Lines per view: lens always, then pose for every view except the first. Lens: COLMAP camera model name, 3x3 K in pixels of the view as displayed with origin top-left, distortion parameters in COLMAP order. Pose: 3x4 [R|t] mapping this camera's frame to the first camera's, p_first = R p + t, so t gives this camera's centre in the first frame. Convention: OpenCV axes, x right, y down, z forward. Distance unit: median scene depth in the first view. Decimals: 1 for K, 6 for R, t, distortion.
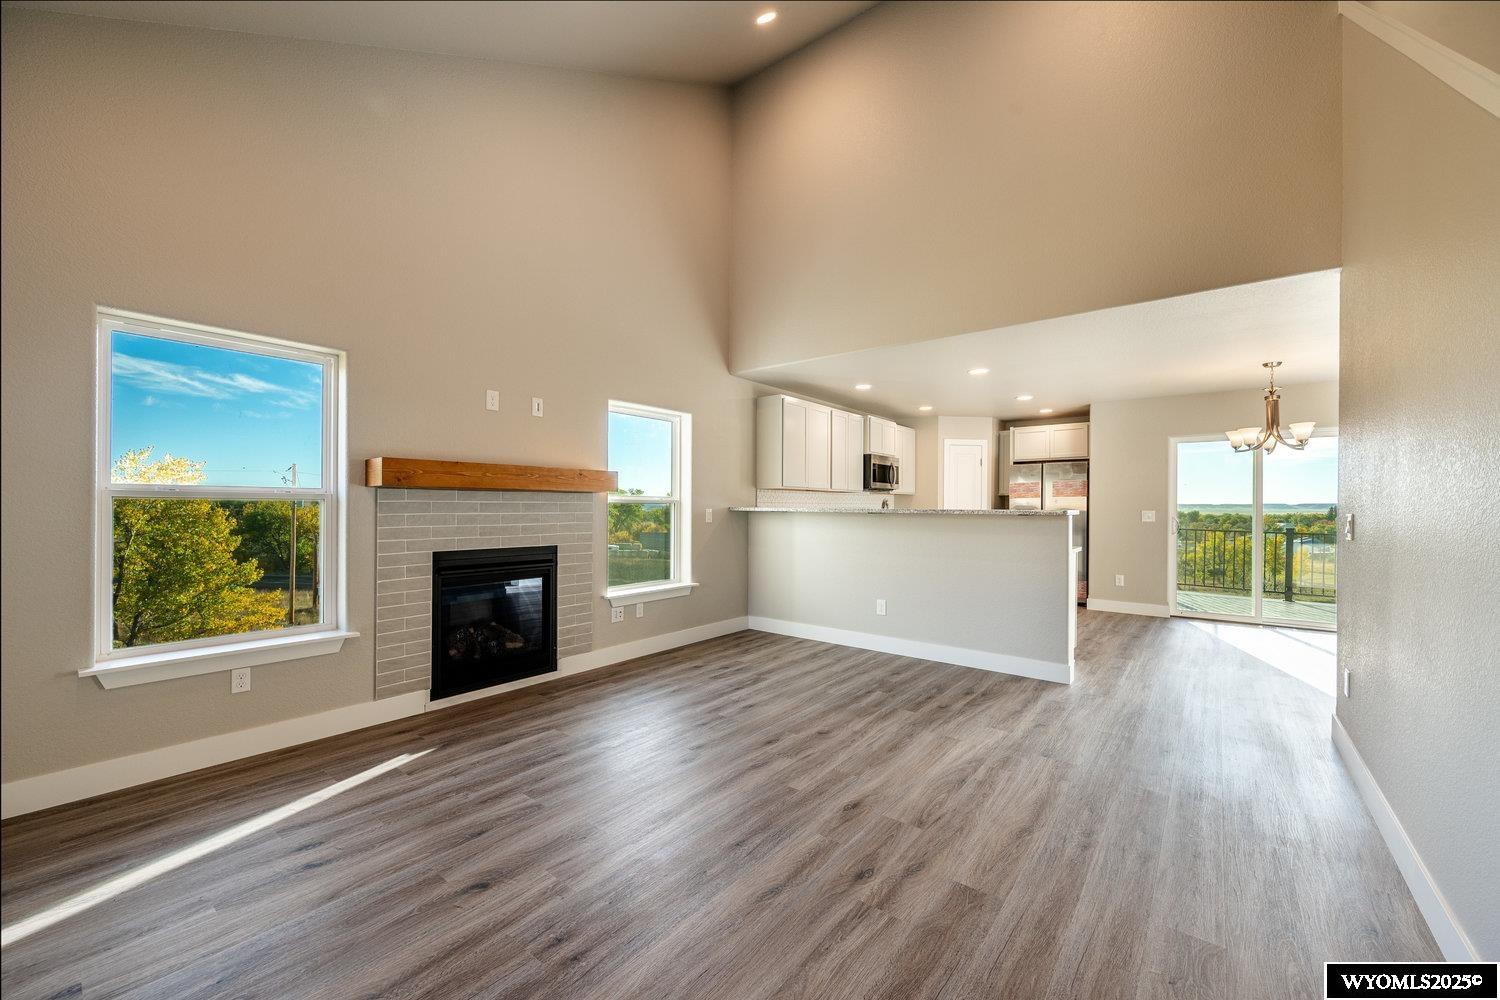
lens RADIAL K [[584.5, 0, 753.7], [0, 584.5, 505.5], [0, 0, 1]] dist [-0.001528, 0.000051]
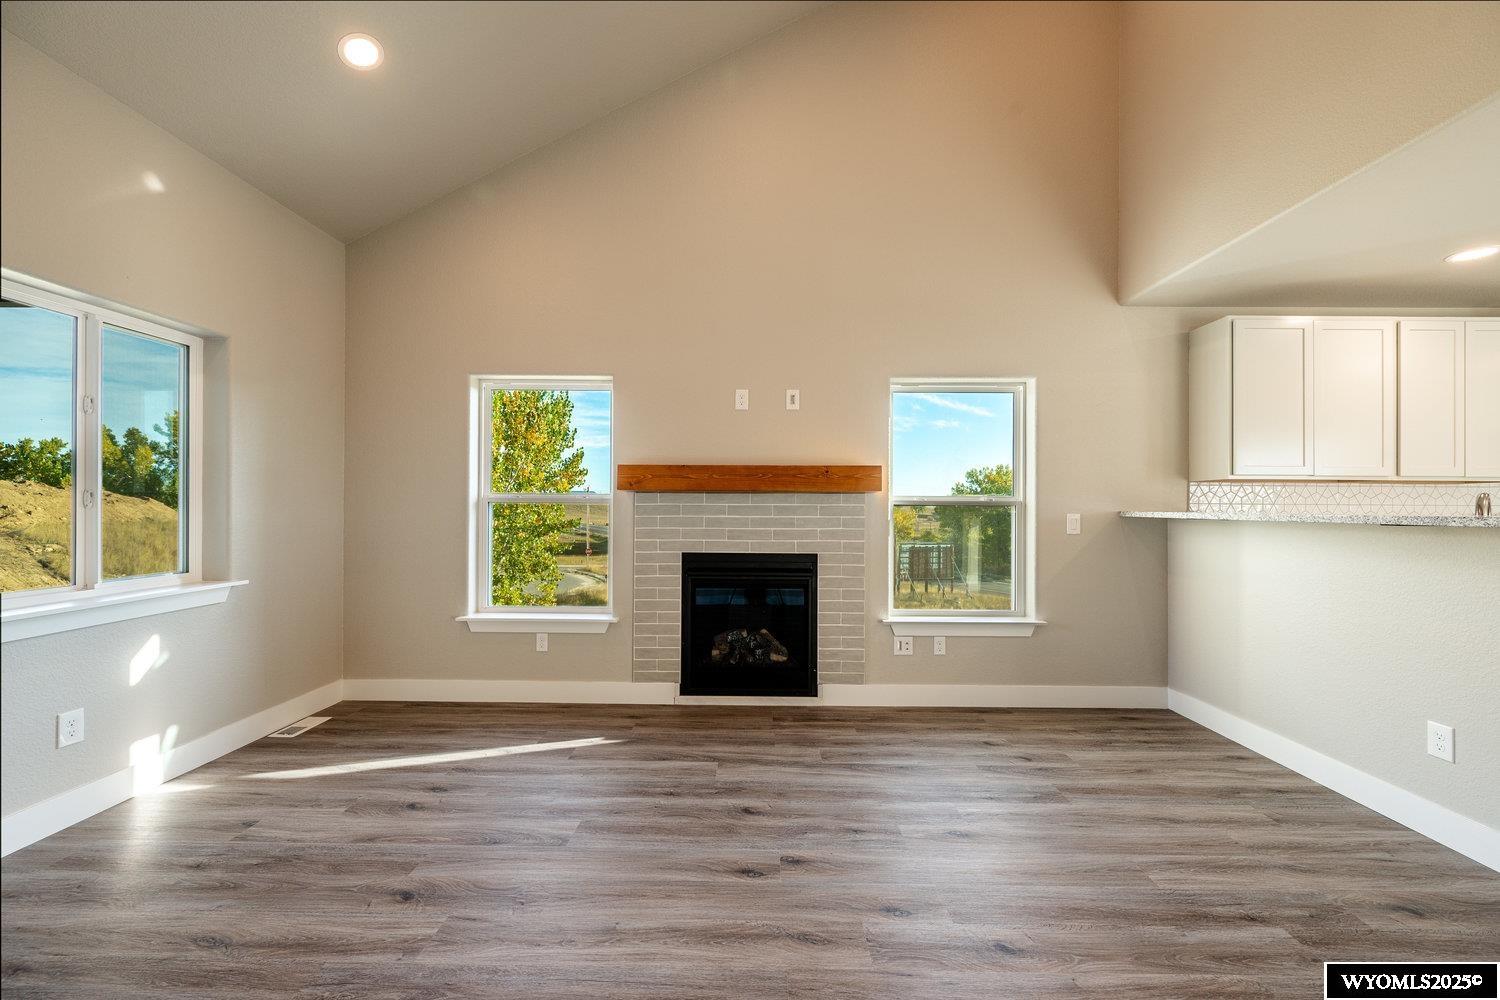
lens RADIAL K [[584.5, 0, 751.9], [0, 584.5, 504.4], [0, 0, 1]] dist [-0.001528, 0.000051]
pose [[0.611372, -0.006136, -0.791320, 0.303214], [-0.001317, 0.999961, -0.008771, 0.002054], [0.791342, 0.006405, 0.611340, 0.391919]]
